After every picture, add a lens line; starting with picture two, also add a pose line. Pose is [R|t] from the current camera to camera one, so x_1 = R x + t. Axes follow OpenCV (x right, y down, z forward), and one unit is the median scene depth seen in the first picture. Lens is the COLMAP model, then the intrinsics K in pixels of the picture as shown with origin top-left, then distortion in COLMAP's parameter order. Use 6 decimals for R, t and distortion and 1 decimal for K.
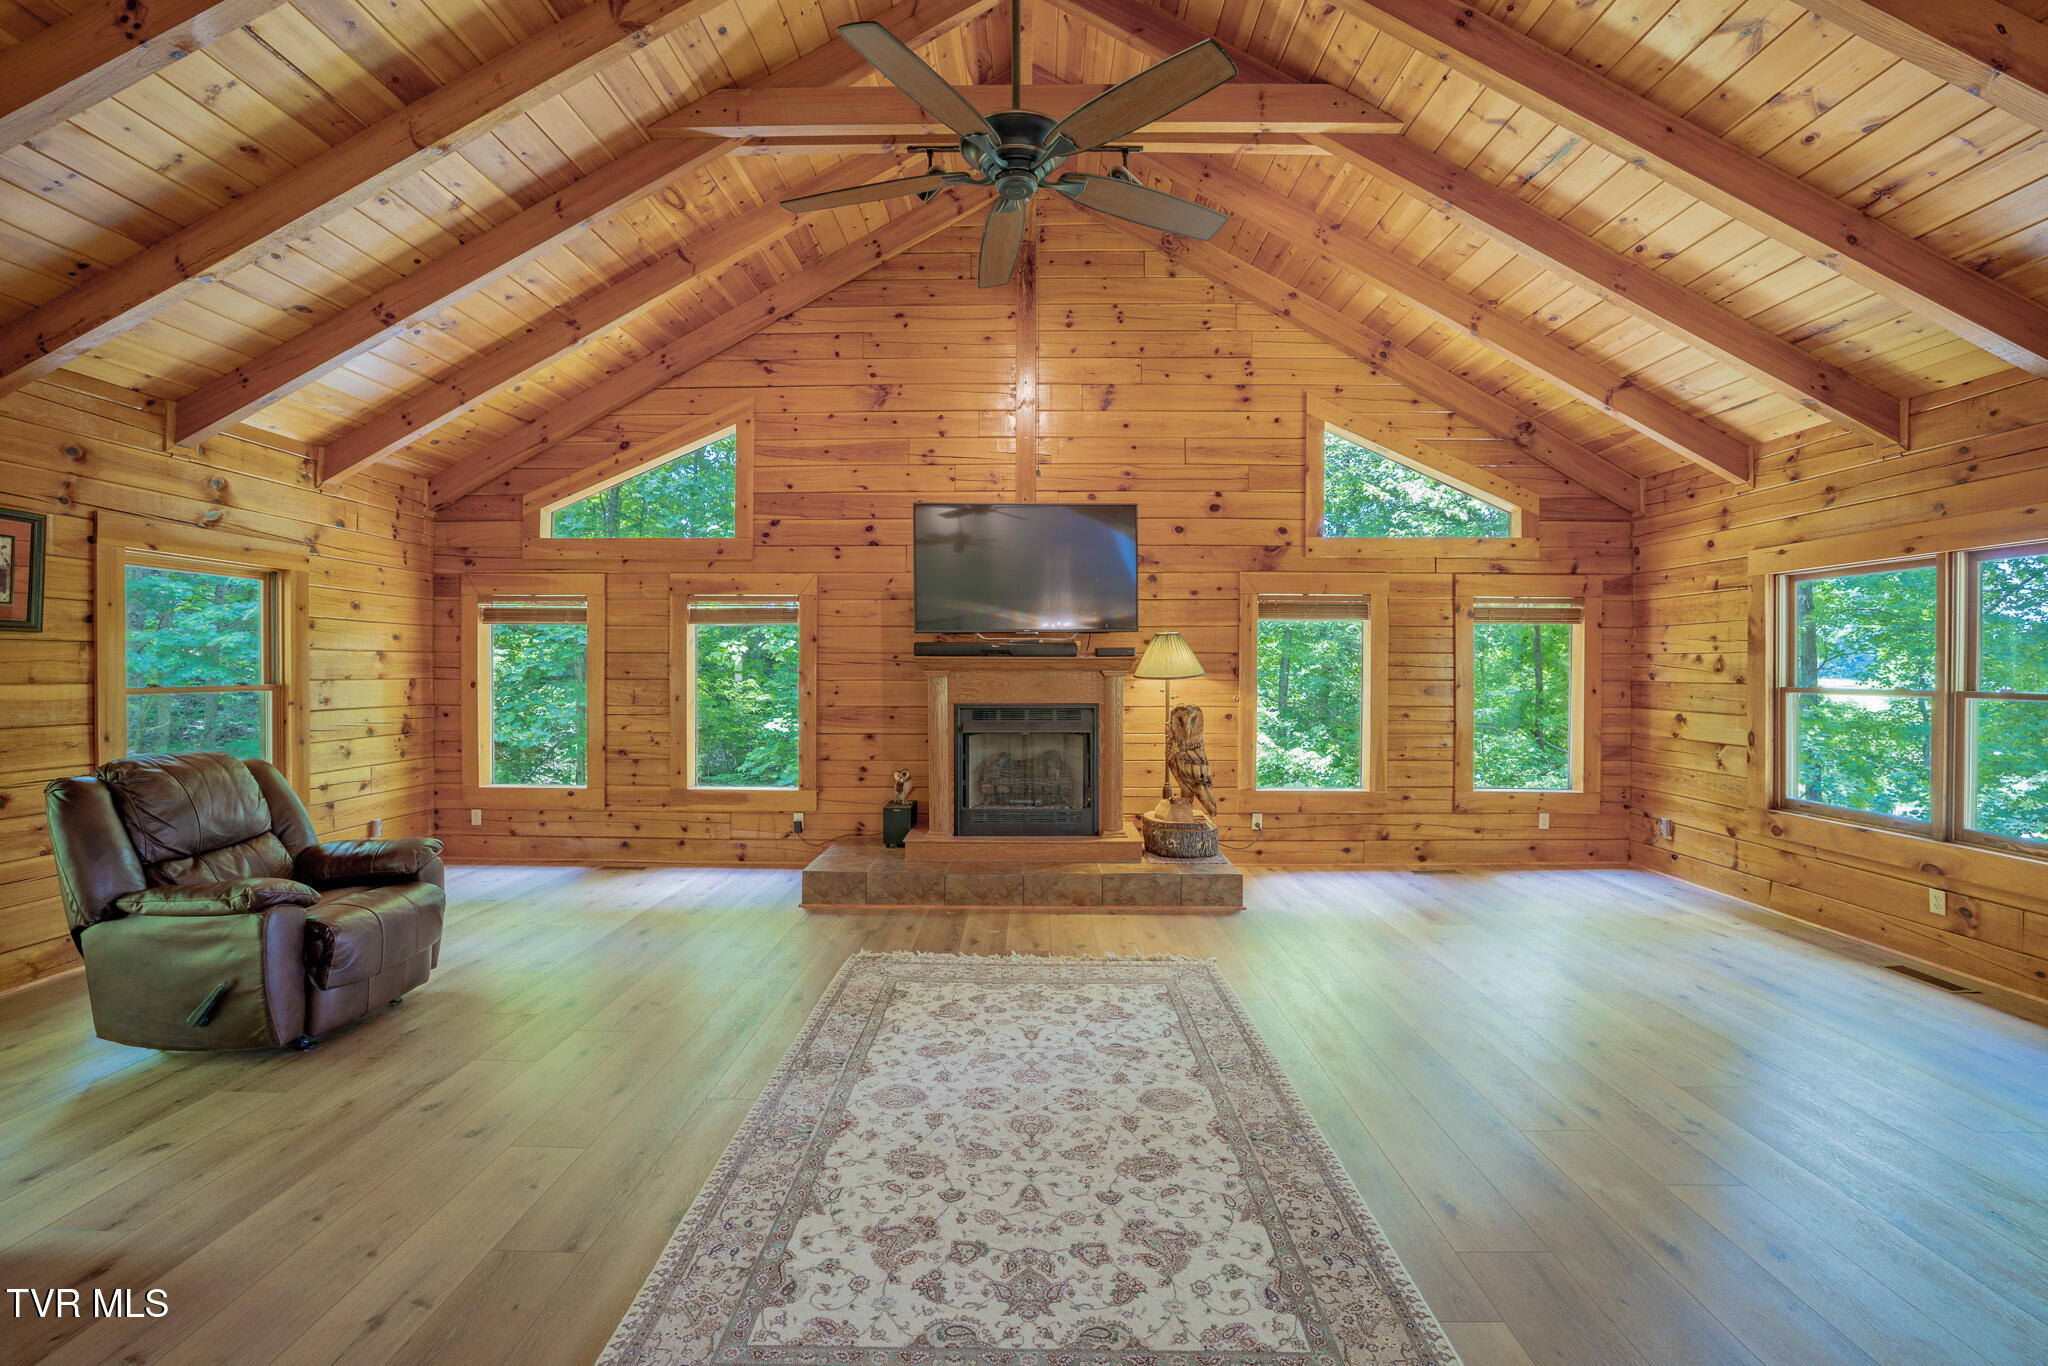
lens RADIAL K [[885.3, 0, 1012.0], [0, 885.3, 677.8], [0, 0, 1]] dist [-0.051845, 0.018536]
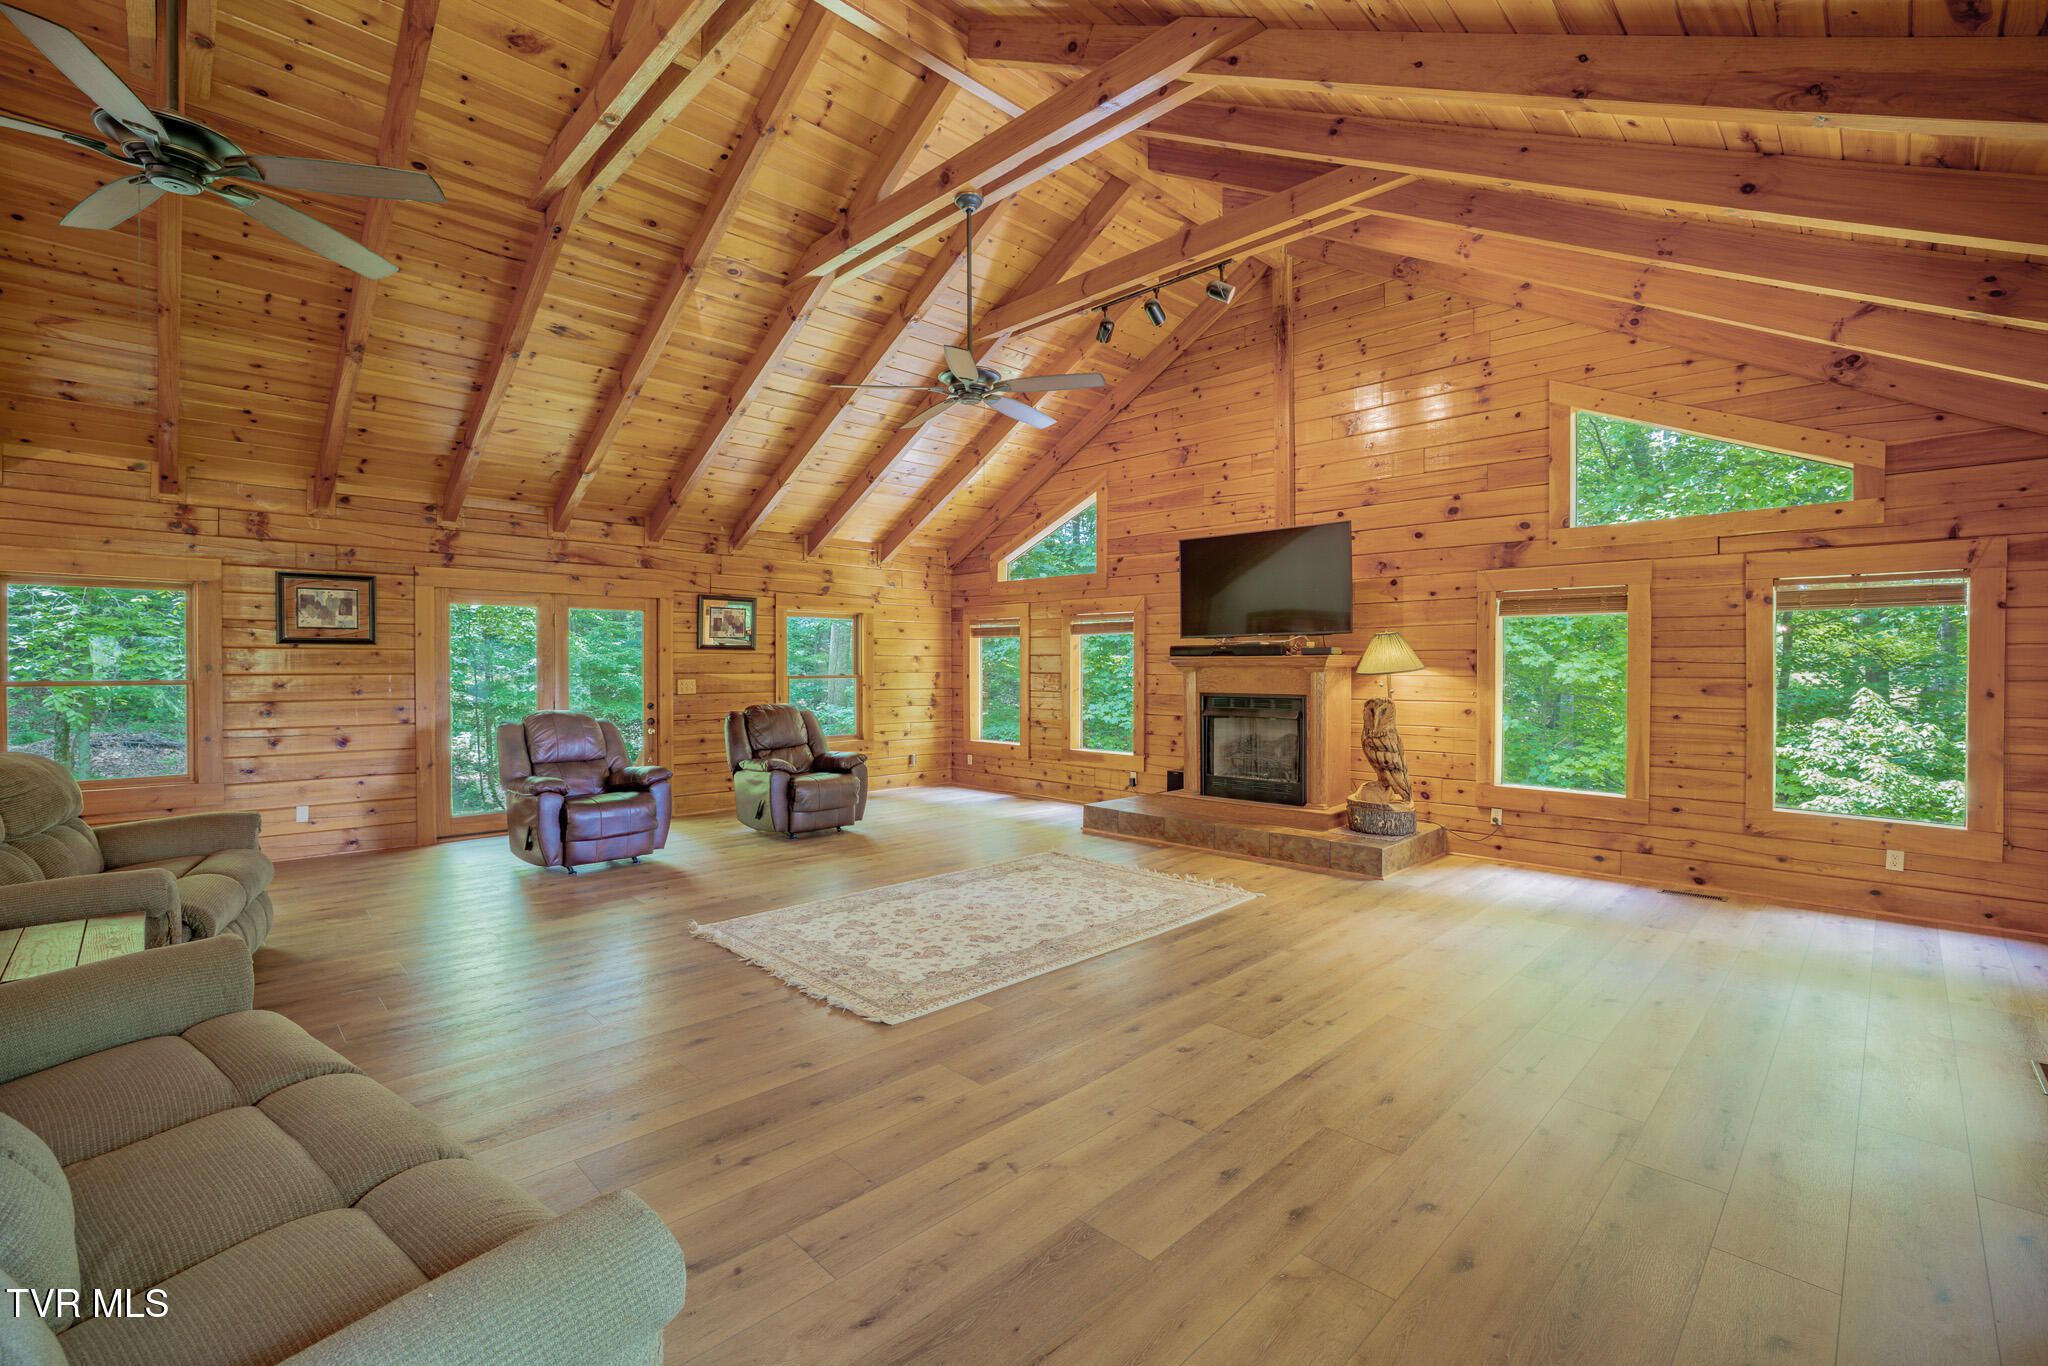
lens RADIAL K [[888.5, 0, 996.4], [0, 888.5, 681.3], [0, 0, 1]] dist [-0.050942, 0.019100]
pose [[0.702203, 0.010463, -0.711900, 0.616042], [-0.005381, 0.999941, 0.009389, 0.001890], [0.711956, -0.002763, 0.702219, -0.116394]]
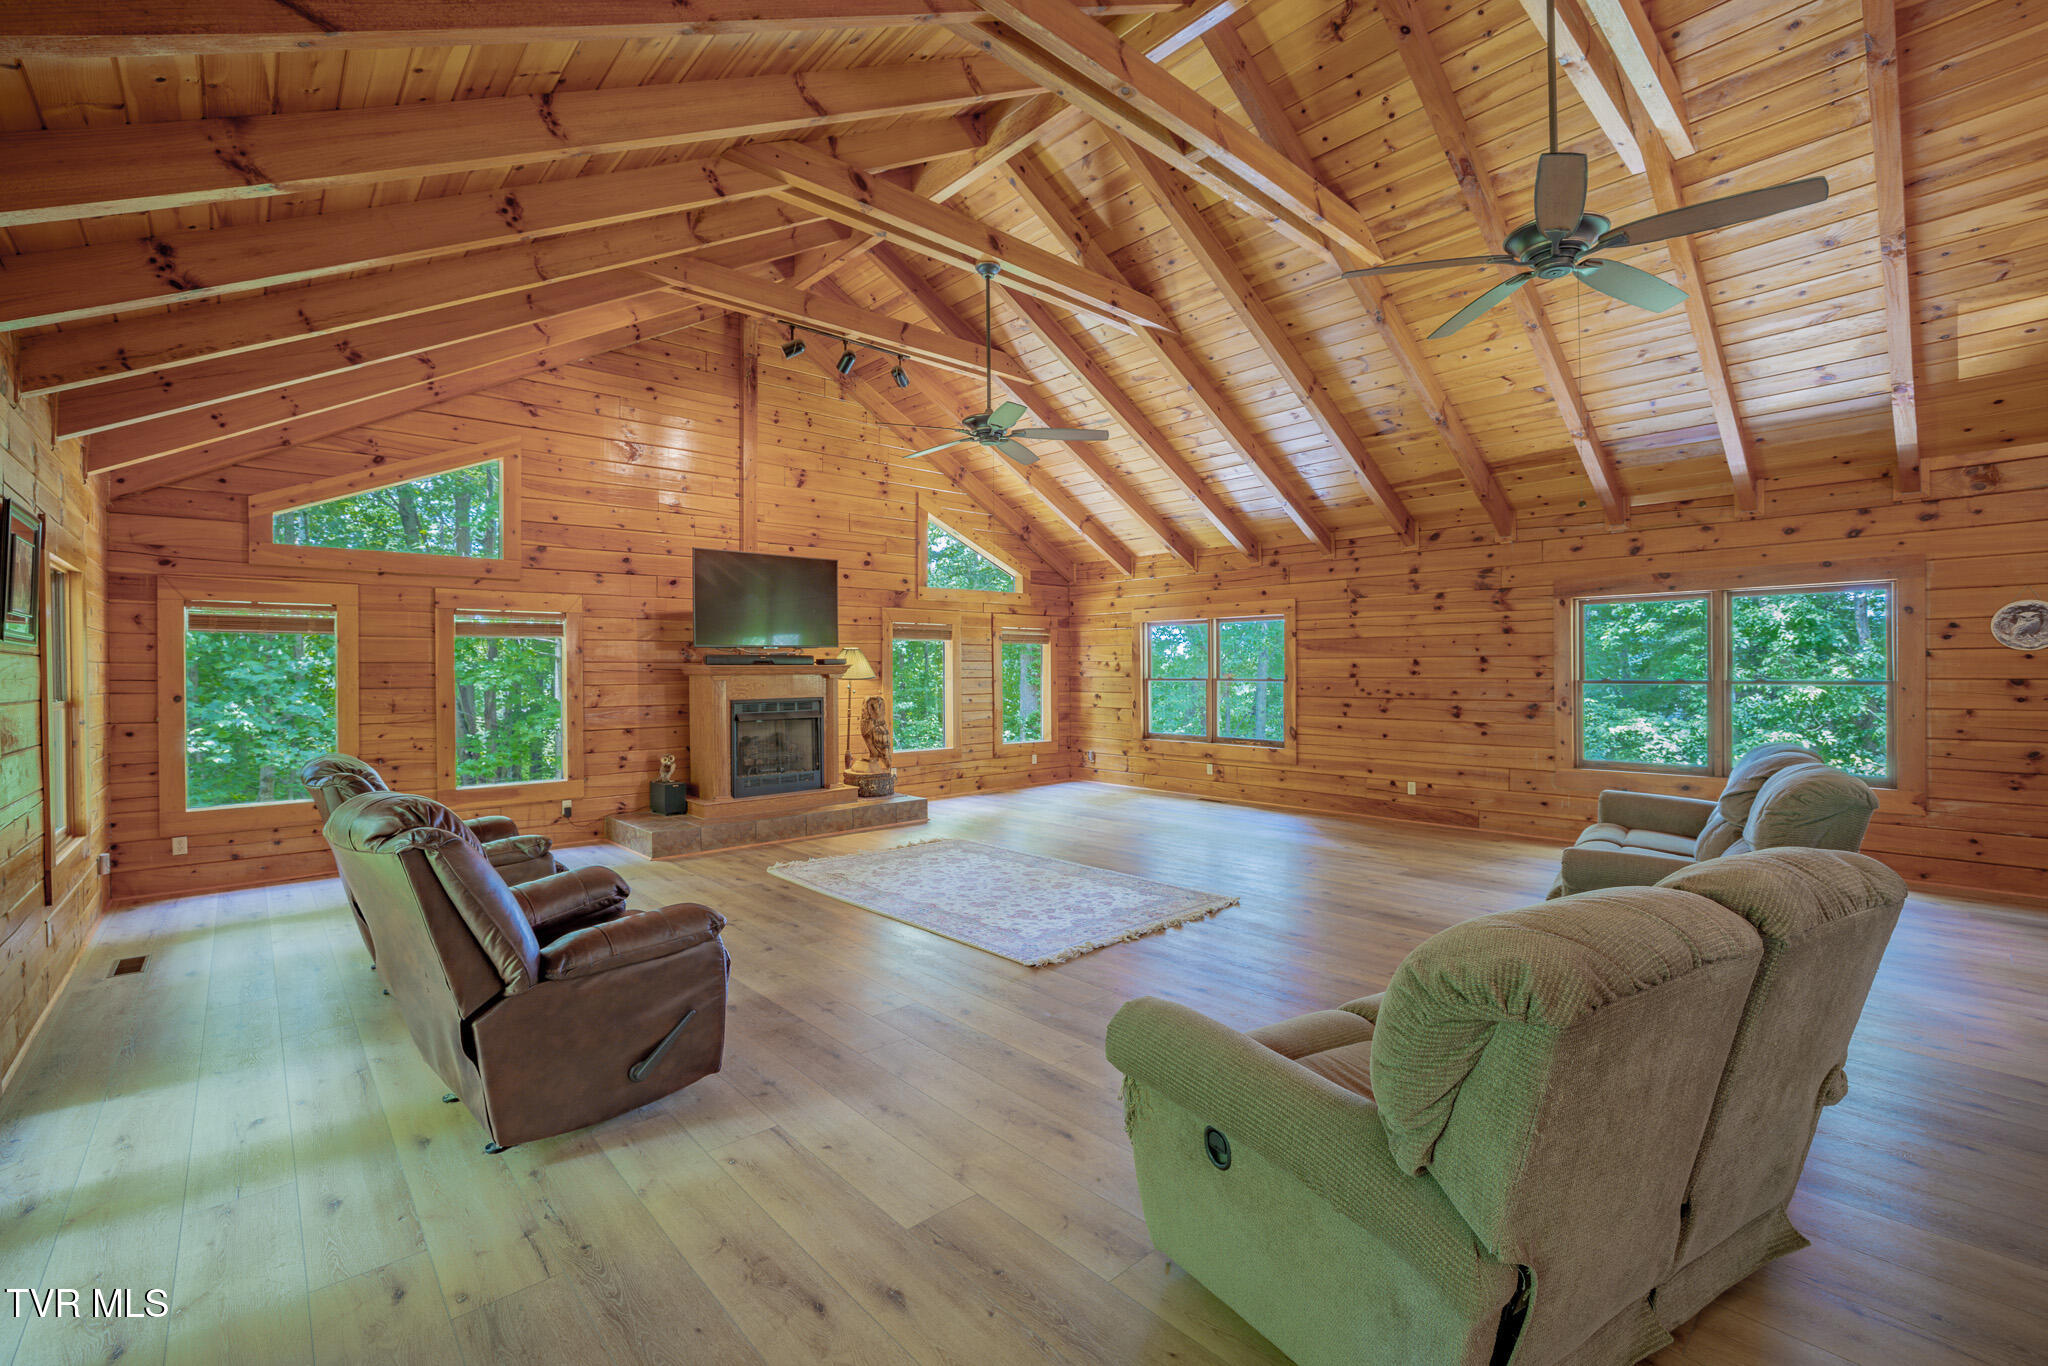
lens RADIAL K [[893.3, 0, 1024.0], [0, 893.3, 683.0], [0, 0, 1]] dist [-0.051271, 0.018904]
pose [[0.722713, -0.018985, 0.690887, -0.642254], [0.016901, 0.999809, 0.009794, -0.002563], [-0.690942, 0.004599, 0.722896, -0.270742]]
